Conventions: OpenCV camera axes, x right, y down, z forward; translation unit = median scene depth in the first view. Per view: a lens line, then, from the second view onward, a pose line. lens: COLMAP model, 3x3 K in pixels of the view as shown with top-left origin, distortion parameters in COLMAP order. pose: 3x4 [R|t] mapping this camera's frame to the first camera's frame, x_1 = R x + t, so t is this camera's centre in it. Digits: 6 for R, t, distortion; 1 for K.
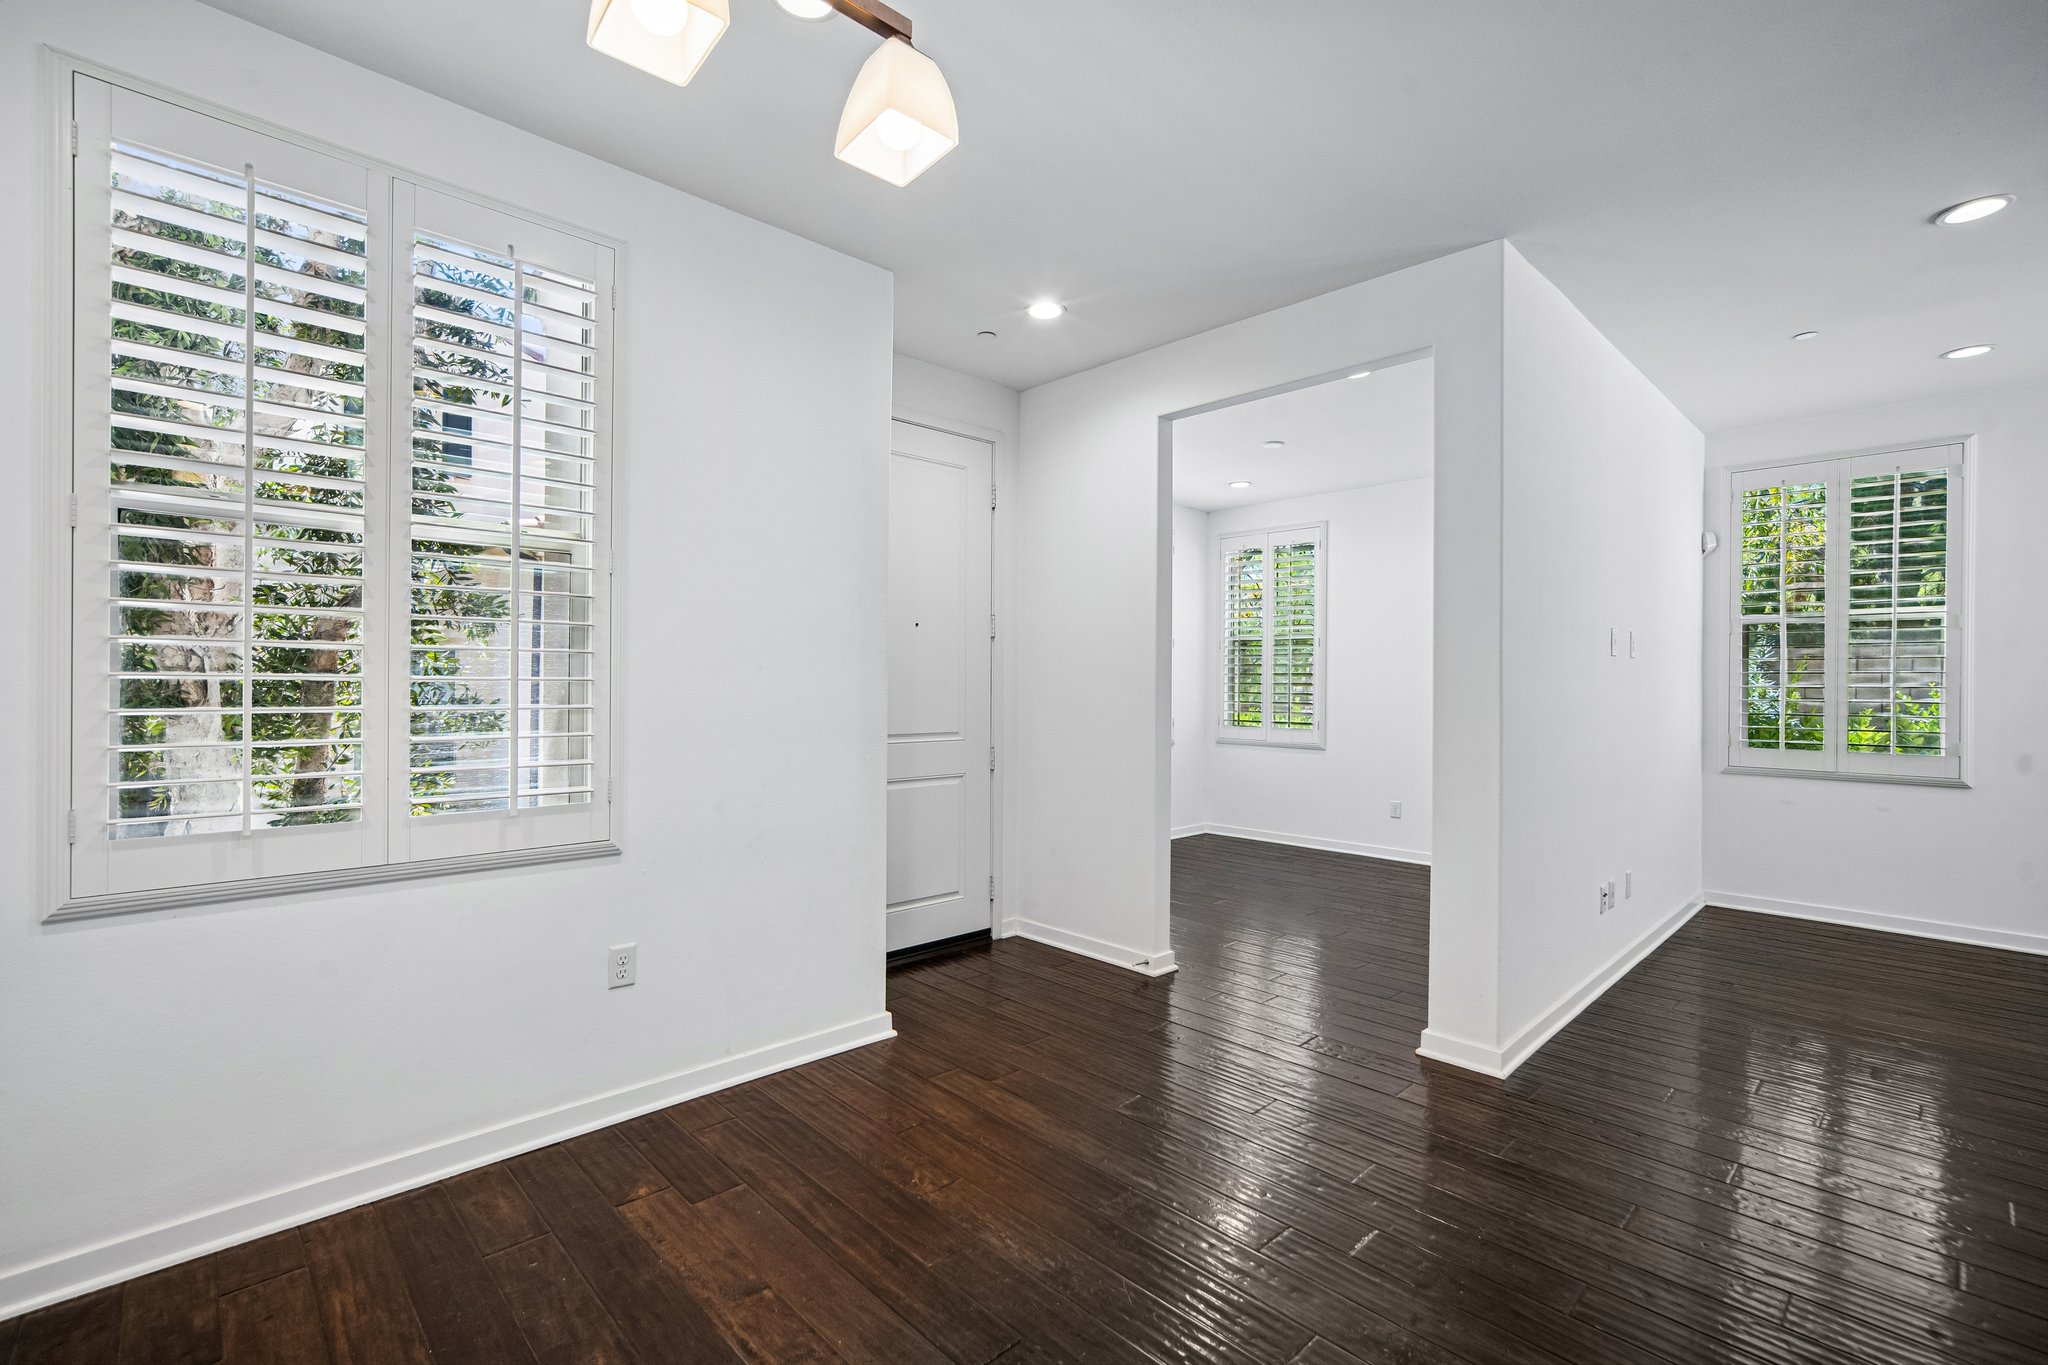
lens RADIAL K [[895.2, 0, 1019.1], [0, 895.2, 681.6], [0, 0, 1]] dist [-0.012380, -0.000009]
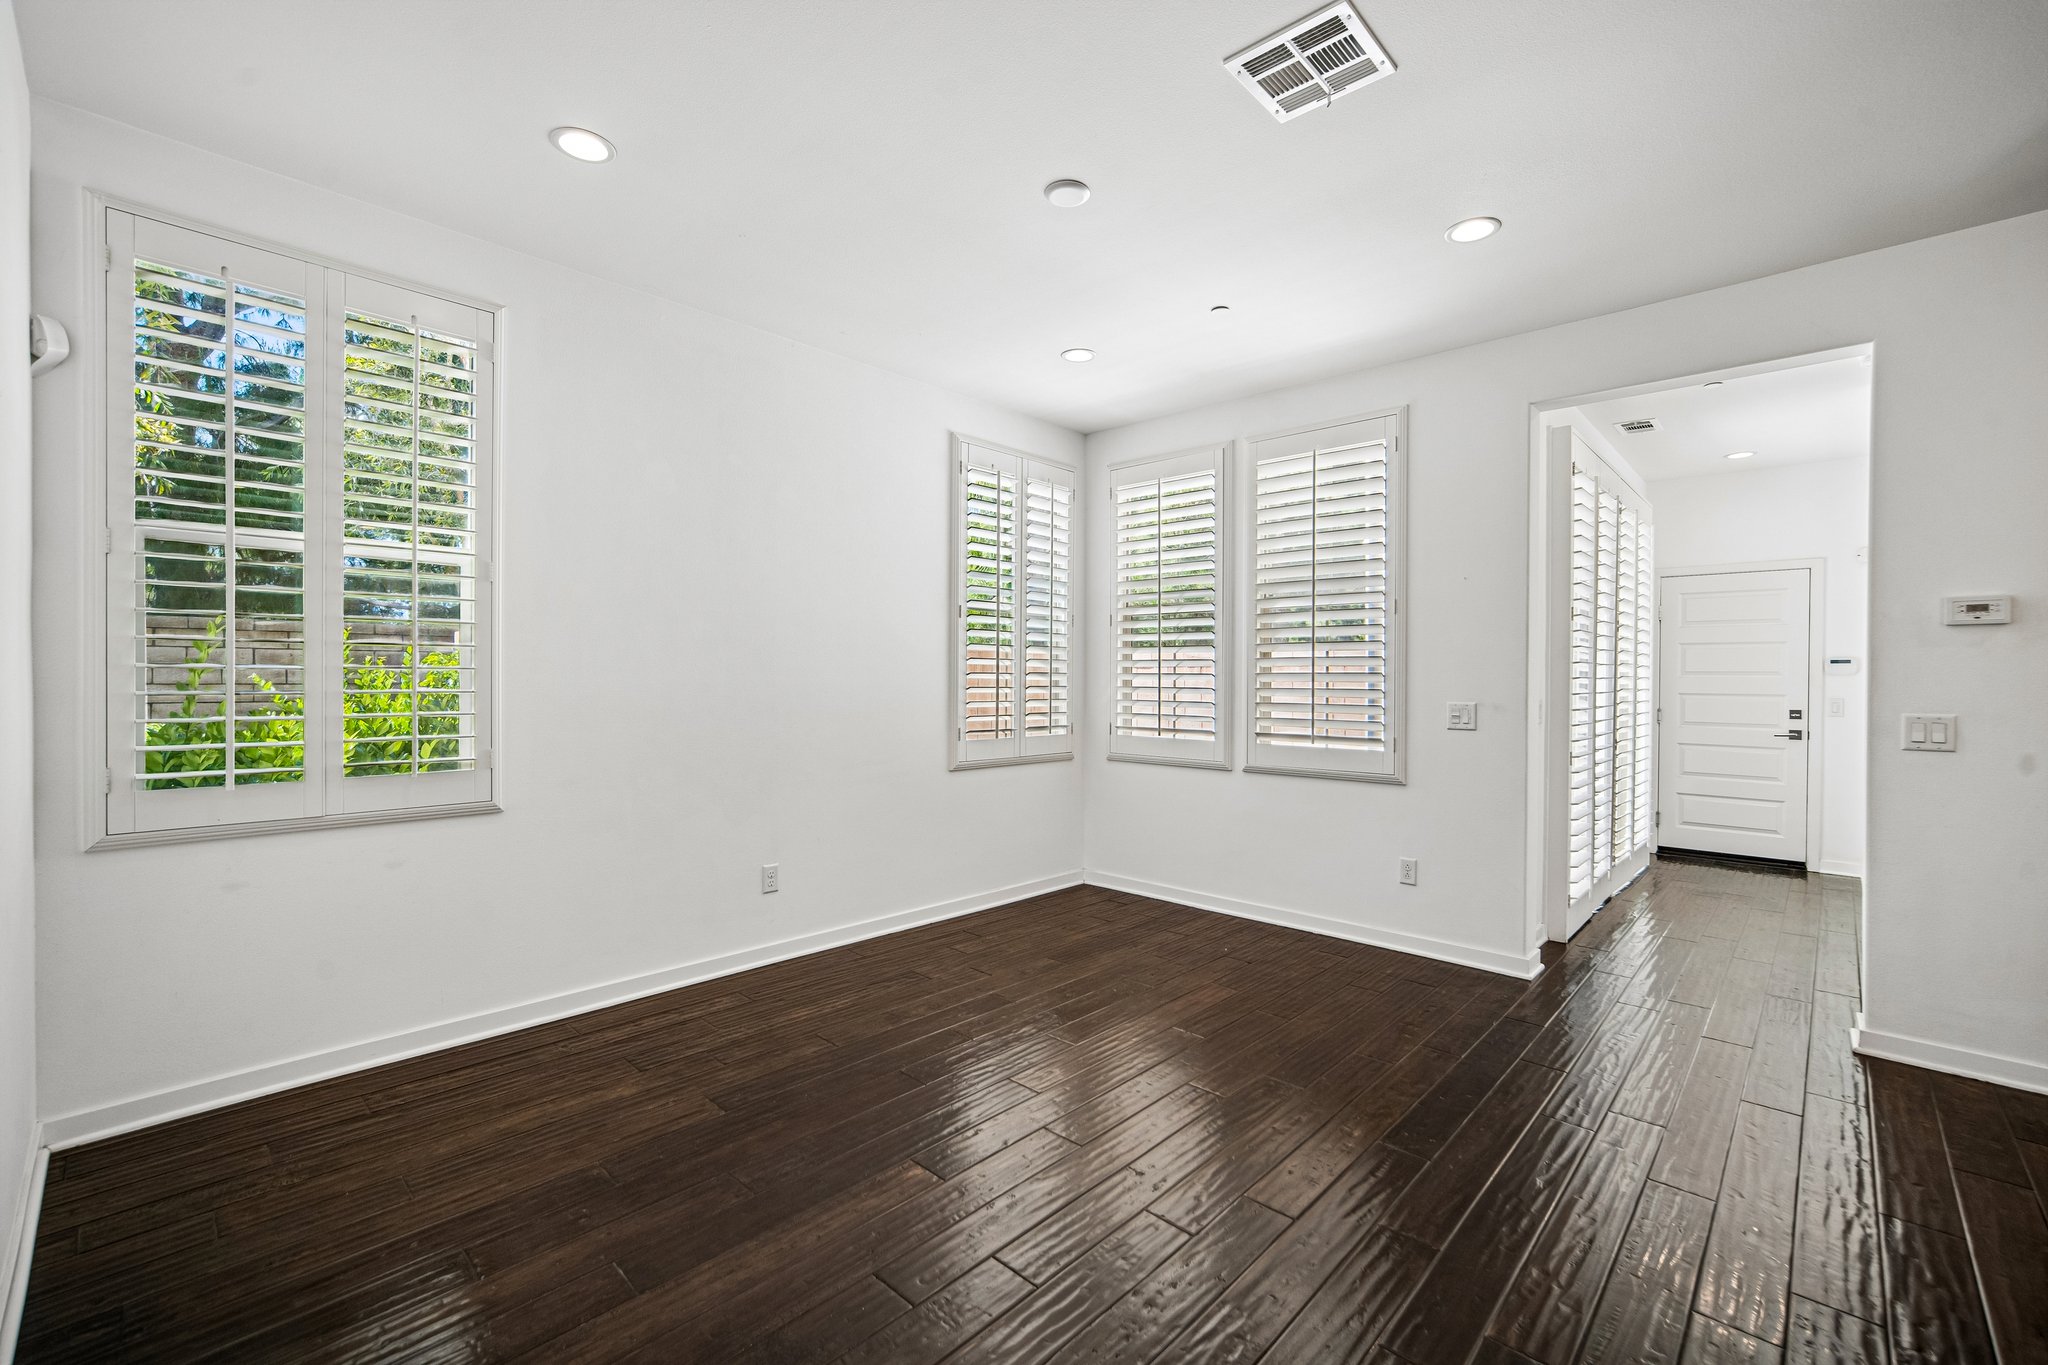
lens RADIAL K [[863.1, 0, 1016.2], [0, 863.1, 684.2], [0, 0, 1]] dist [-0.008026, 0.000332]
pose [[-0.048656, -0.014872, 0.998705, 0.375593], [-0.009907, 0.999847, 0.014406, 0.005538], [-0.998766, -0.009194, -0.048796, 0.622809]]
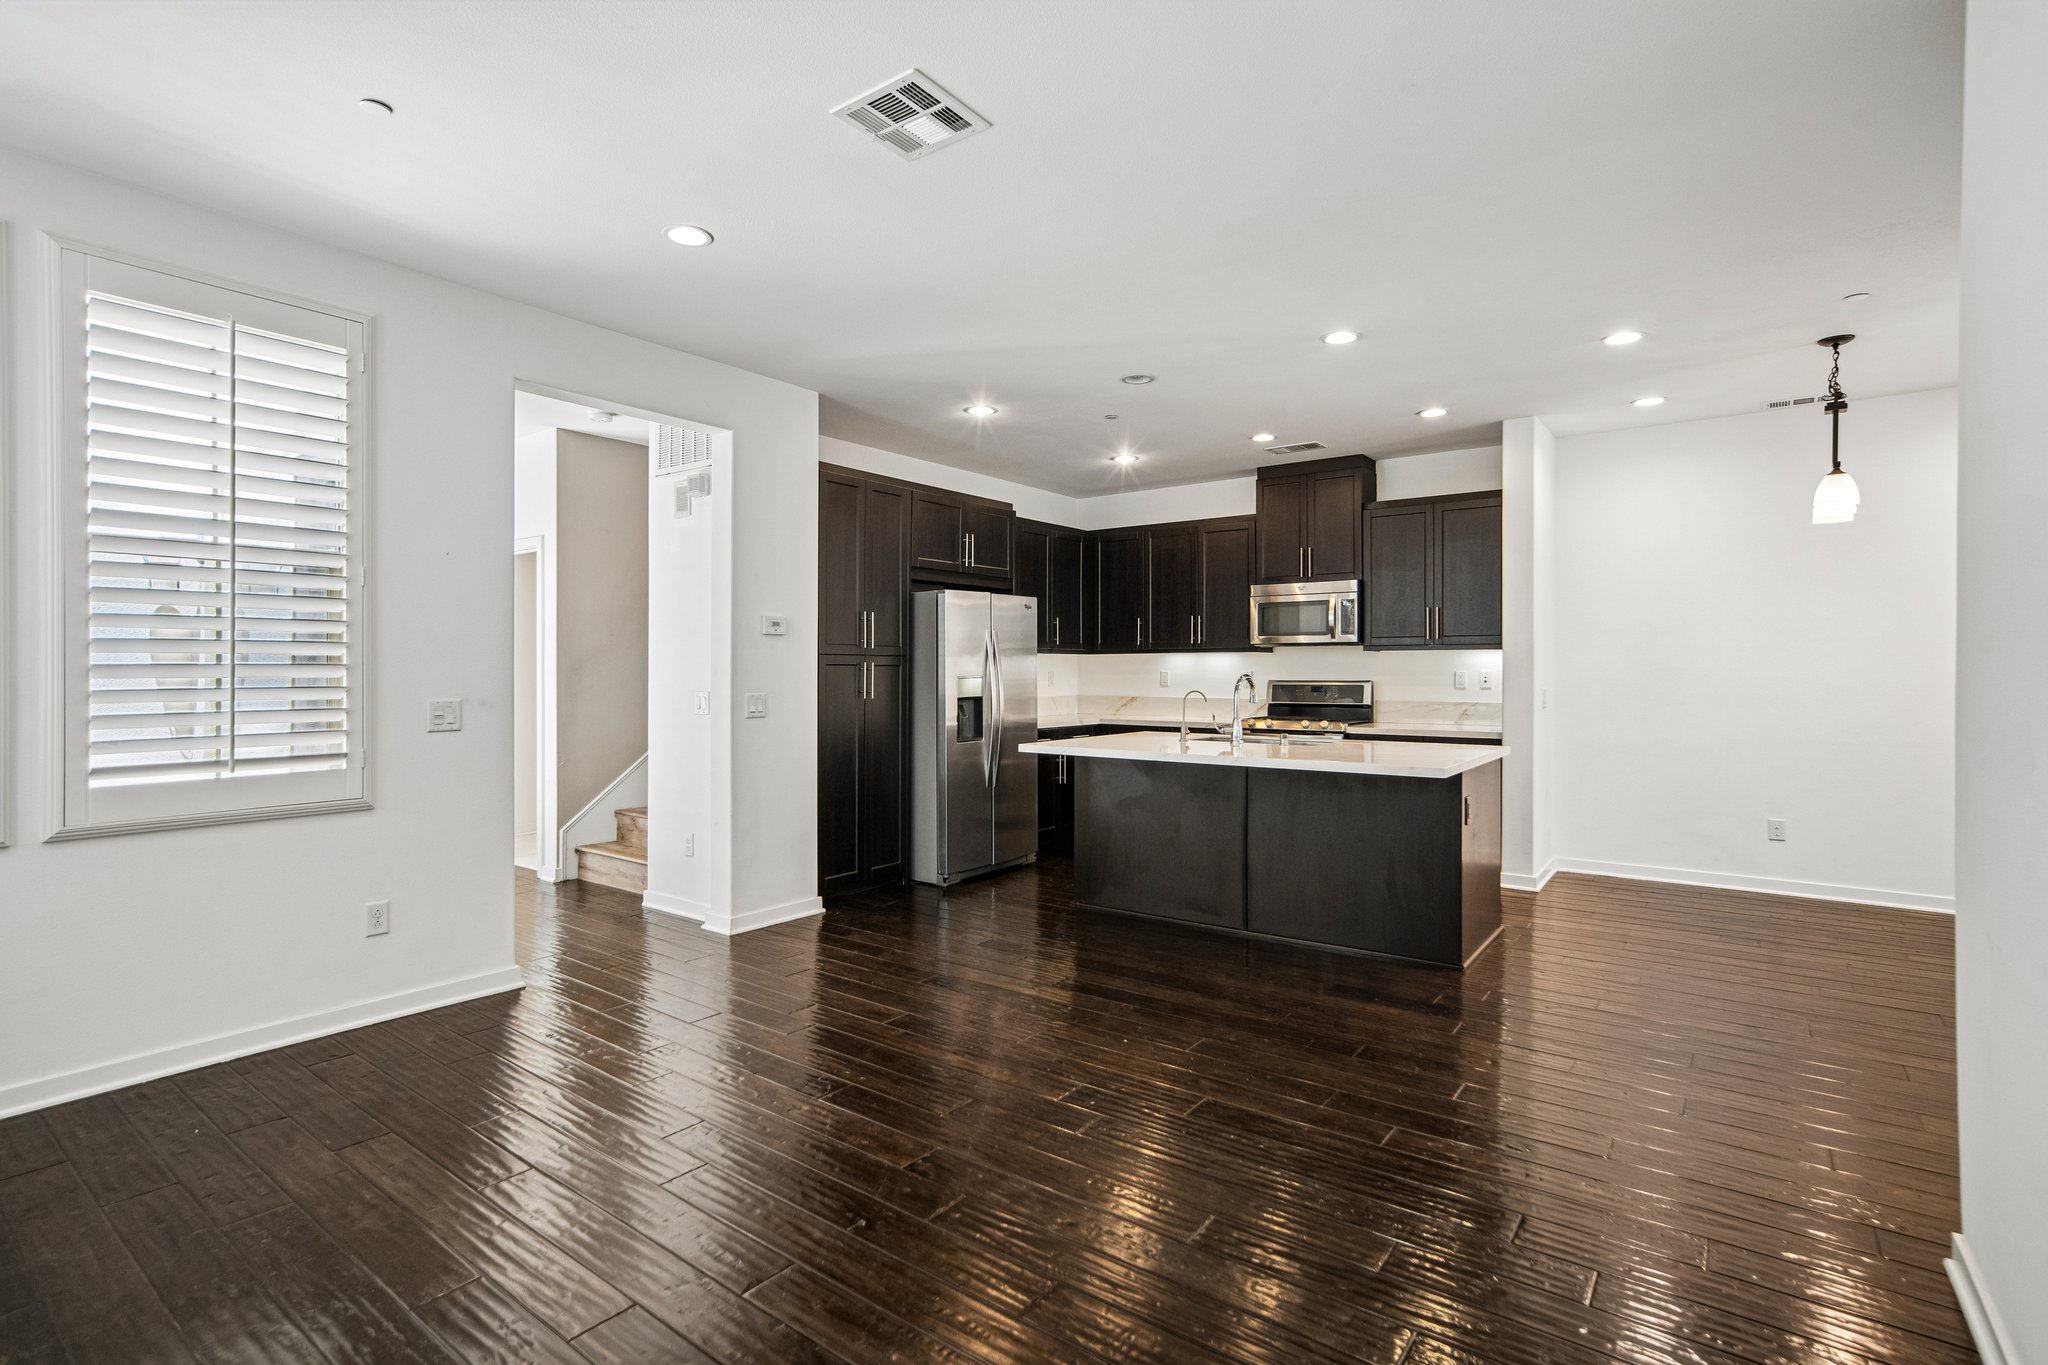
lens RADIAL K [[978.7, 0, 1024.0], [0, 978.7, 682.5], [0, 0, 1]] dist [-0.005806, 0.000058]
pose [[-0.986490, -0.006440, -0.163697, 0.863710], [-0.008101, 0.999922, 0.009486, 0.005586], [0.163623, 0.010684, -0.986465, 1.037829]]
